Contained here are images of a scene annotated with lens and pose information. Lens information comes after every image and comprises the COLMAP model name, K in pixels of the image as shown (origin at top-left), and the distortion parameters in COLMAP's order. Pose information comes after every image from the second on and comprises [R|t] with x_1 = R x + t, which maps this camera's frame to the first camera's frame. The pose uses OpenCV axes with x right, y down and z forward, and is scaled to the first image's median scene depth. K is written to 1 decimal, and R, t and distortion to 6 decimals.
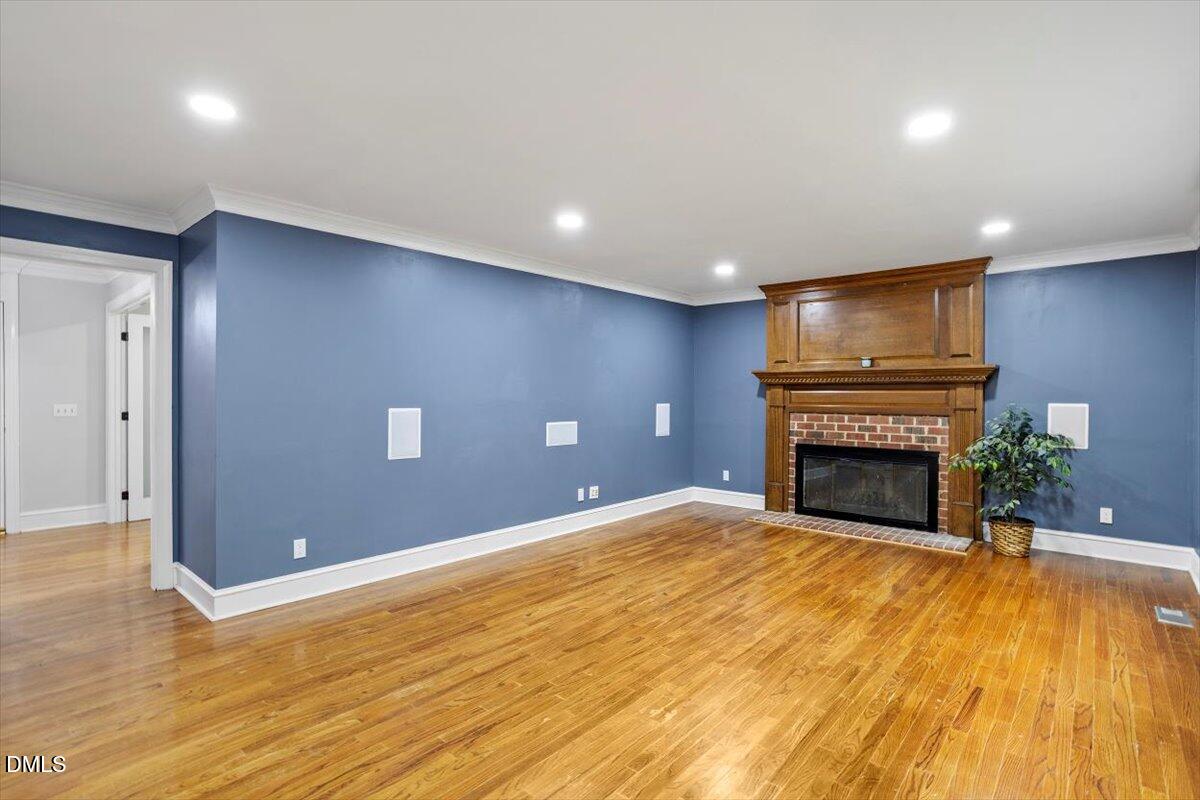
lens RADIAL K [[580.7, 0, 604.2], [0, 580.7, 401.5], [0, 0, 1]] dist [-0.038539, 0.021911]
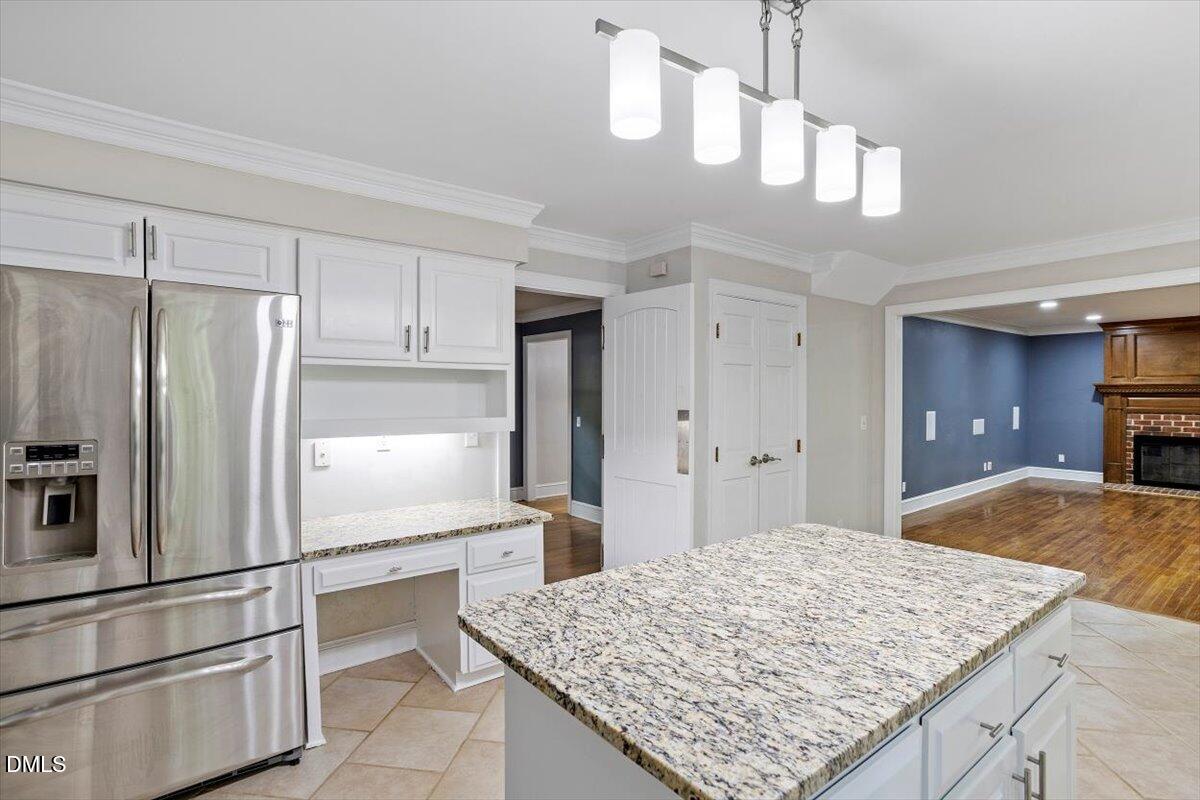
lens RADIAL K [[580.7, 0, 594.4], [0, 580.7, 393.3], [0, 0, 1]] dist [-0.038539, 0.021911]
pose [[0.980925, -0.006593, -0.194276, -0.818030], [0.004181, 0.999909, -0.012825, -0.019877], [0.194343, 0.011768, 0.980863, -0.741755]]
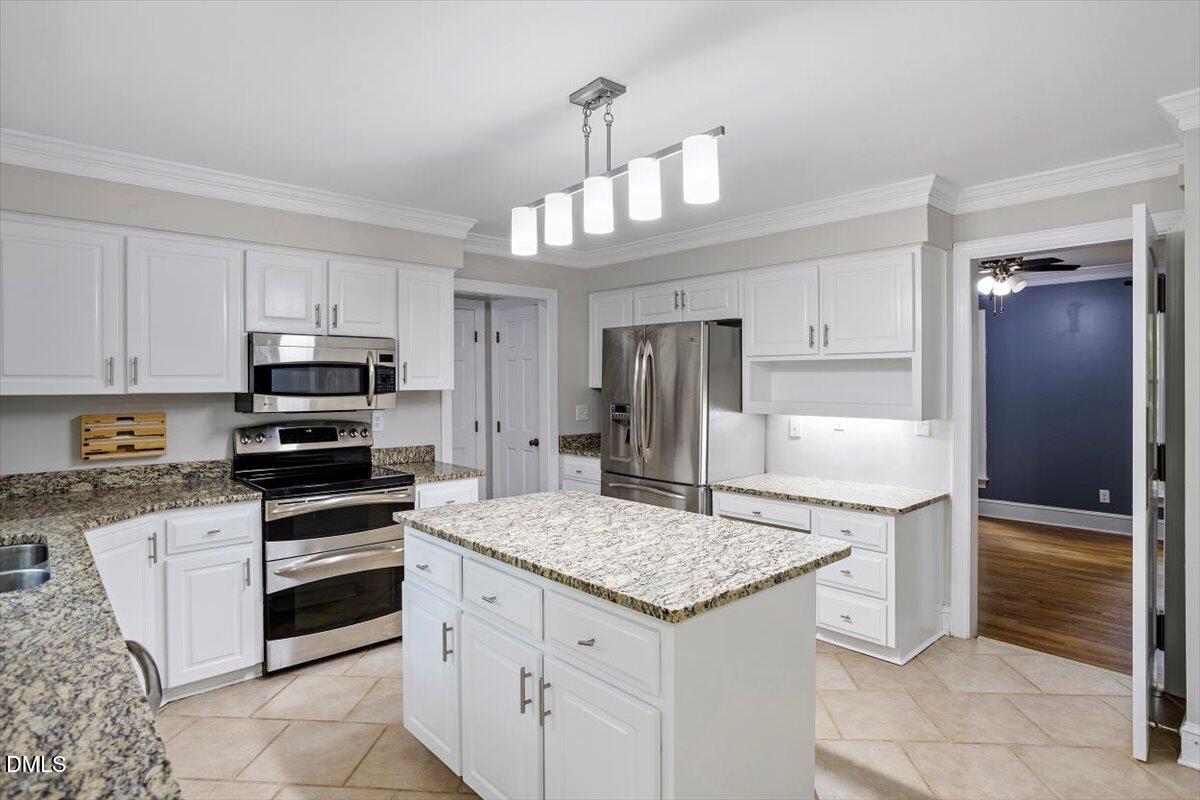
lens RADIAL K [[629.7, 0, 601.4], [0, 629.7, 389.4], [0, 0, 1]] dist [-0.004730, 0.000013]
pose [[-0.120726, 0.005781, -0.992669, -0.334580], [-0.006495, 0.999957, 0.006614, -0.021916], [0.992665, 0.007246, -0.120683, -0.375105]]
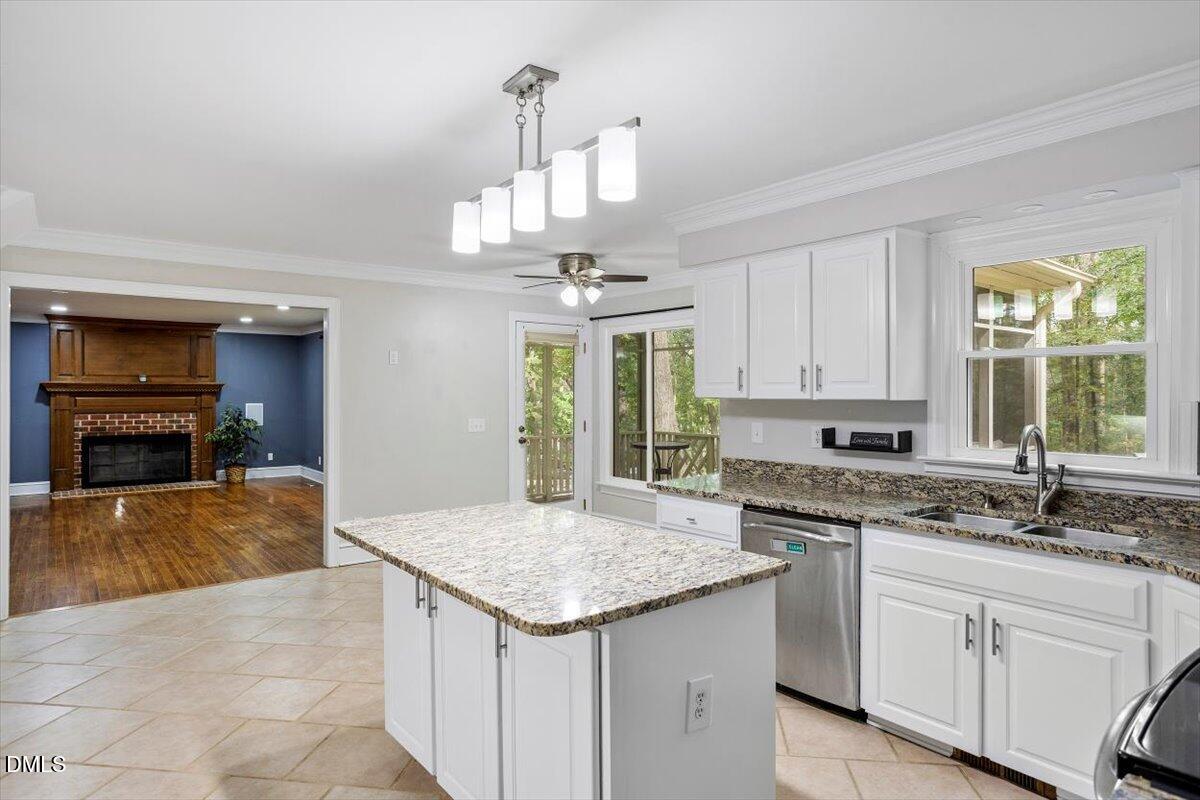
lens RADIAL K [[702.3, 0, 603.9], [0, 702.3, 391.1], [0, 0, 1]] dist [-0.031186, 0.025570]
pose [[0.177271, -0.003076, 0.984157, -1.234114], [0.012249, 0.999925, 0.000918, -0.023371], [-0.984086, 0.011892, 0.177296, -0.566087]]
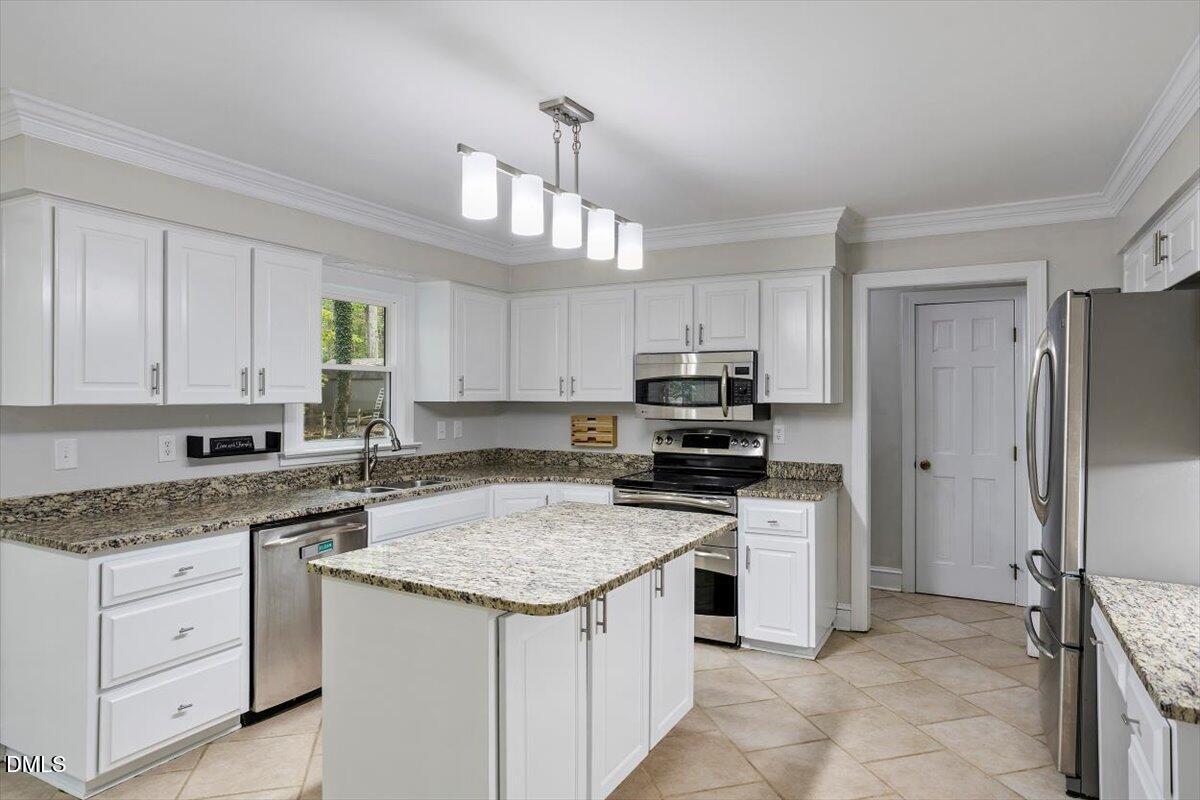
lens RADIAL K [[702.3, 0, 605.6], [0, 702.3, 393.4], [0, 0, 1]] dist [-0.031186, 0.025570]
pose [[-0.975251, -0.006376, -0.221009, -0.693788], [-0.007491, 0.999963, 0.004209, -0.026991], [0.220974, 0.005760, -0.975263, 0.067932]]
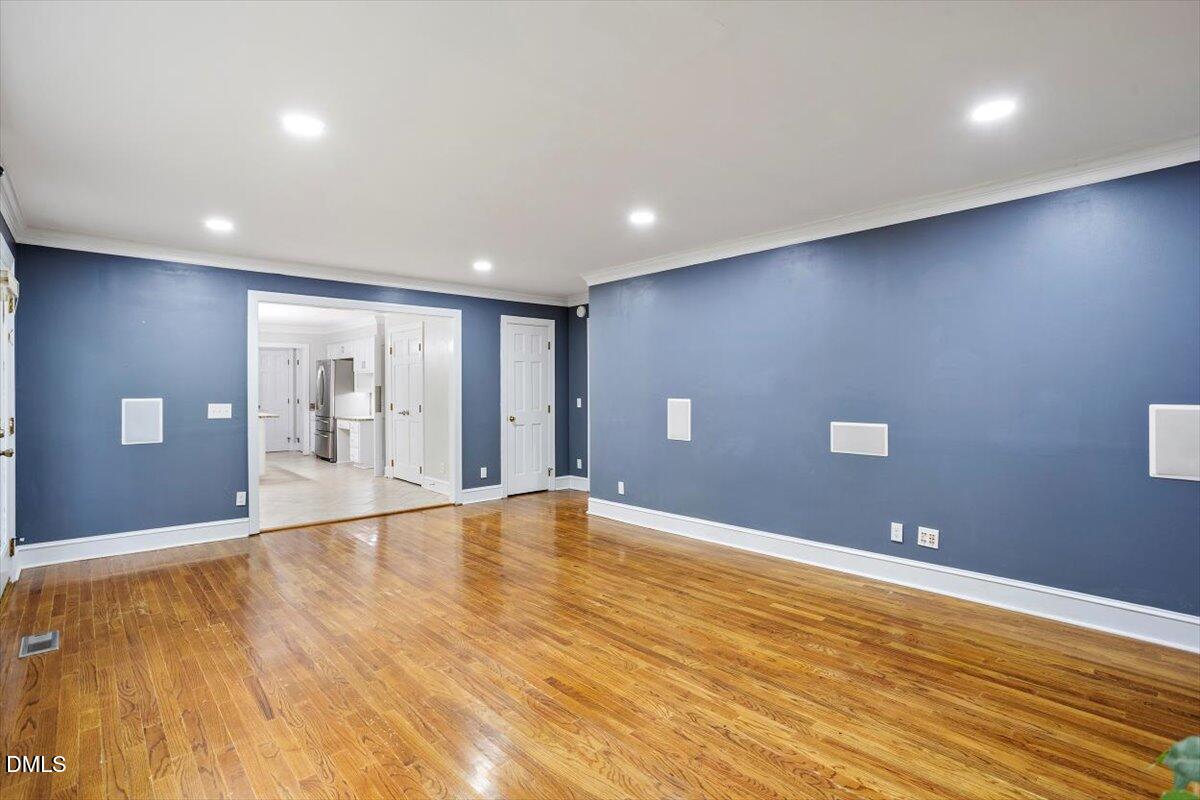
lens RADIAL K [[580.7, 0, 599.1], [0, 580.7, 390.5], [0, 0, 1]] dist [-0.038539, 0.021911]
pose [[-0.121867, 0.000651, -0.992546, 0.726994], [0.000011, 1.000000, 0.000654, -0.006481], [0.992546, 0.000069, -0.121867, 0.793887]]
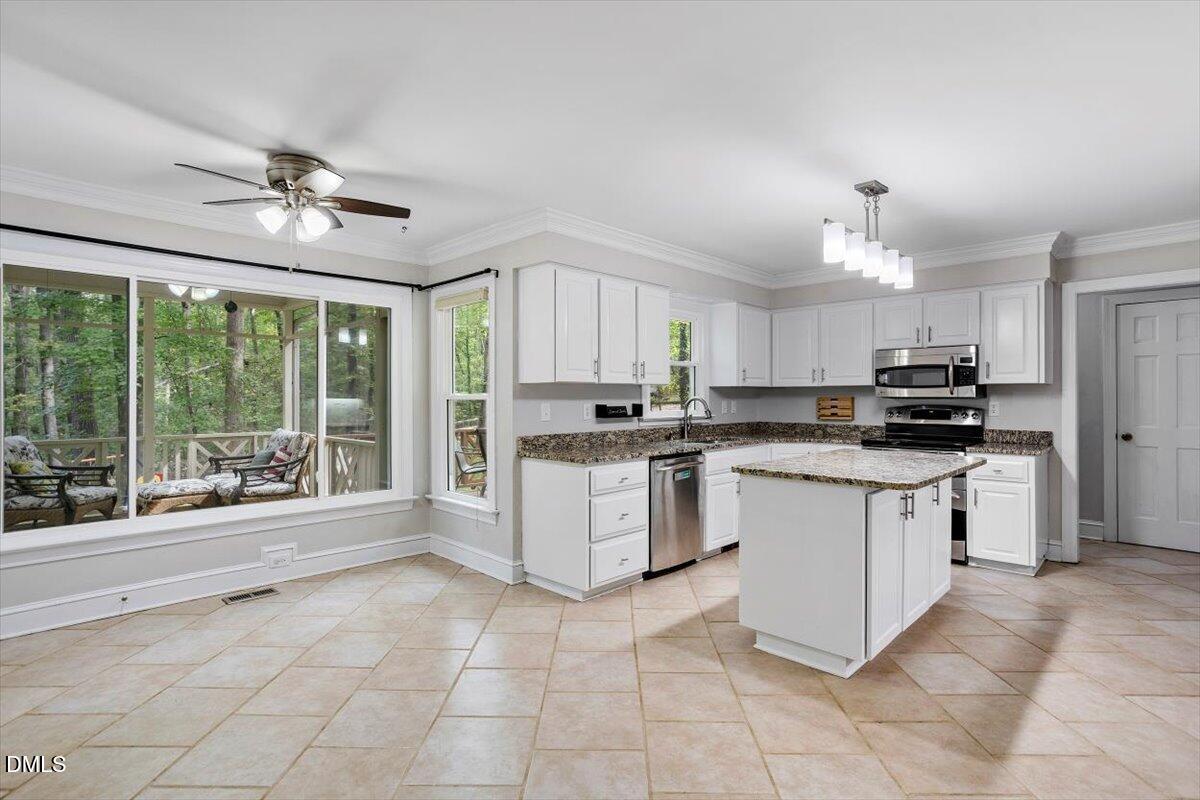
lens RADIAL K [[580.7, 0, 608.5], [0, 580.7, 395.2], [0, 0, 1]] dist [-0.038539, 0.021911]
pose [[-0.998637, -0.002261, 0.052137, -0.516456], [-0.001879, 0.999971, 0.007370, -0.001400], [-0.052153, 0.007262, -0.998613, 0.228901]]
